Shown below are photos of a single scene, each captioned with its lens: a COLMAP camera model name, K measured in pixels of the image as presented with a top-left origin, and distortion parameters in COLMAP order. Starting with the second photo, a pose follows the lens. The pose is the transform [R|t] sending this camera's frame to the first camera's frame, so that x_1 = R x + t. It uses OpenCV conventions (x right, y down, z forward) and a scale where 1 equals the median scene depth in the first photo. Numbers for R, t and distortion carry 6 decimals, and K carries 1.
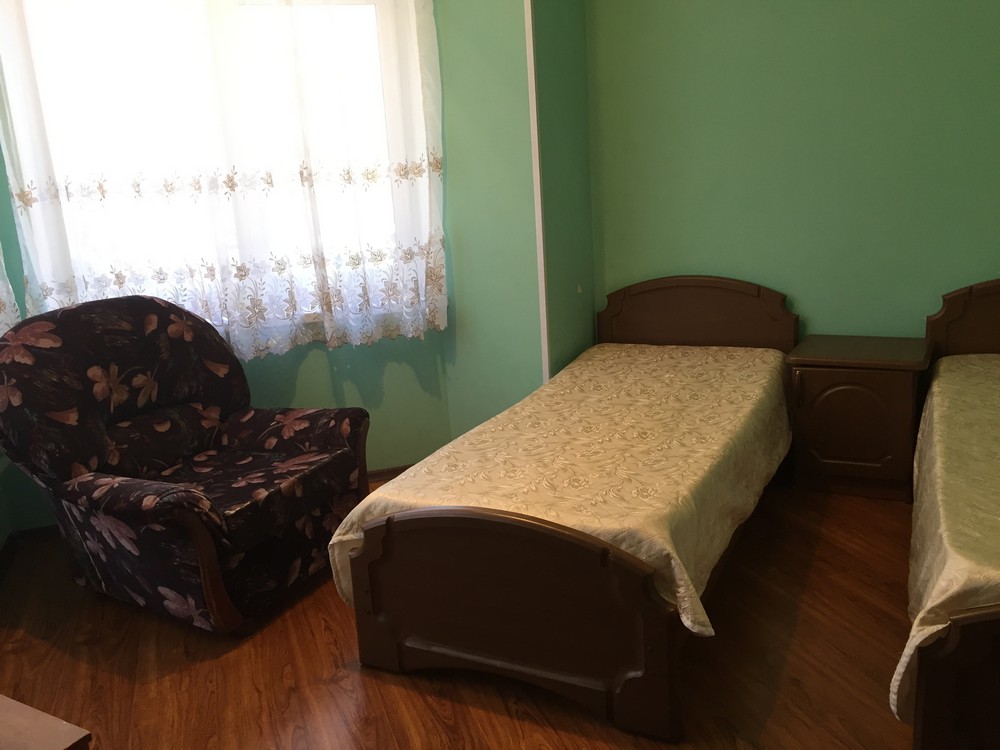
lens RADIAL K [[859.3, 0, 500.0], [0, 859.3, 375.0], [0, 0, 1]] dist [0.093056, -0.121552]
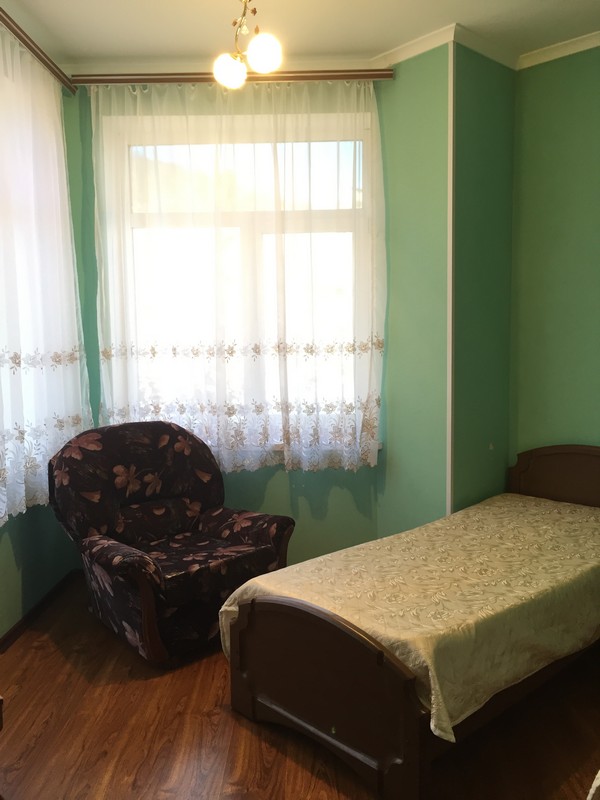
lens RADIAL K [[687.4, 0, 298.0], [0, 687.4, 397.8], [0, 0, 1]] dist [0.093056, -0.121552]
pose [[0.936770, 0.079998, -0.340678, 0.218295], [-0.126513, 0.985093, -0.116556, -0.023443], [0.326276, 0.152287, 0.932927, -0.042914]]
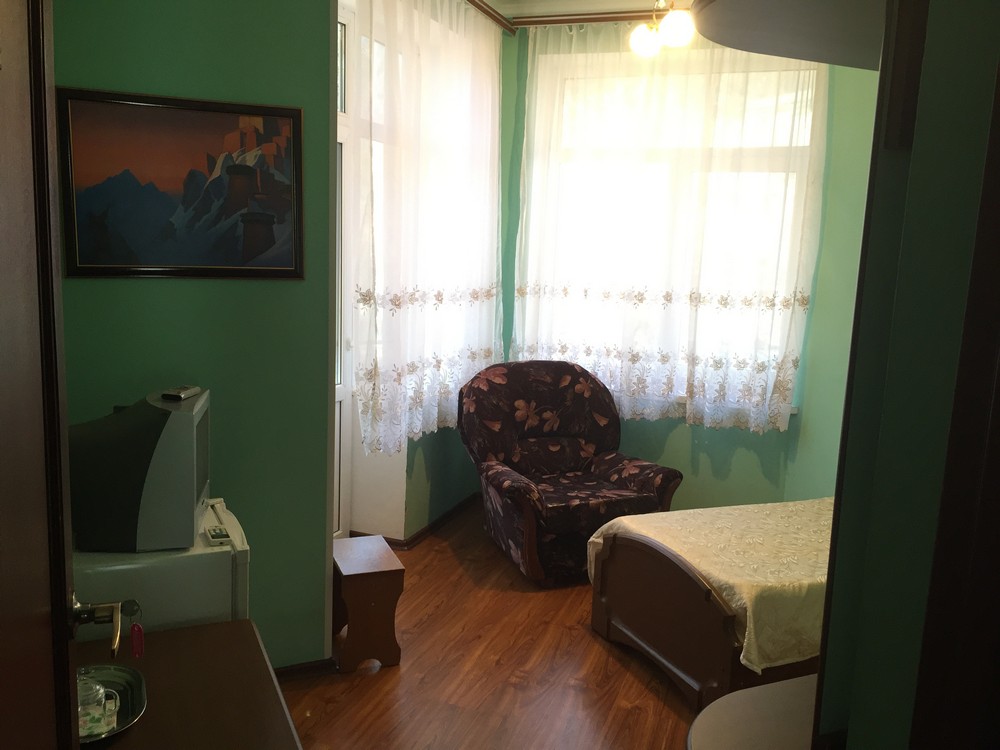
lens RADIAL K [[859.3, 0, 500.0], [0, 859.3, 375.0], [0, 0, 1]] dist [0.093056, -0.121552]
pose [[0.768069, 0.189565, -0.611666, 0.450373], [-0.237644, 0.971349, 0.002626, -0.047376], [0.594638, 0.143342, 0.791112, -0.280406]]
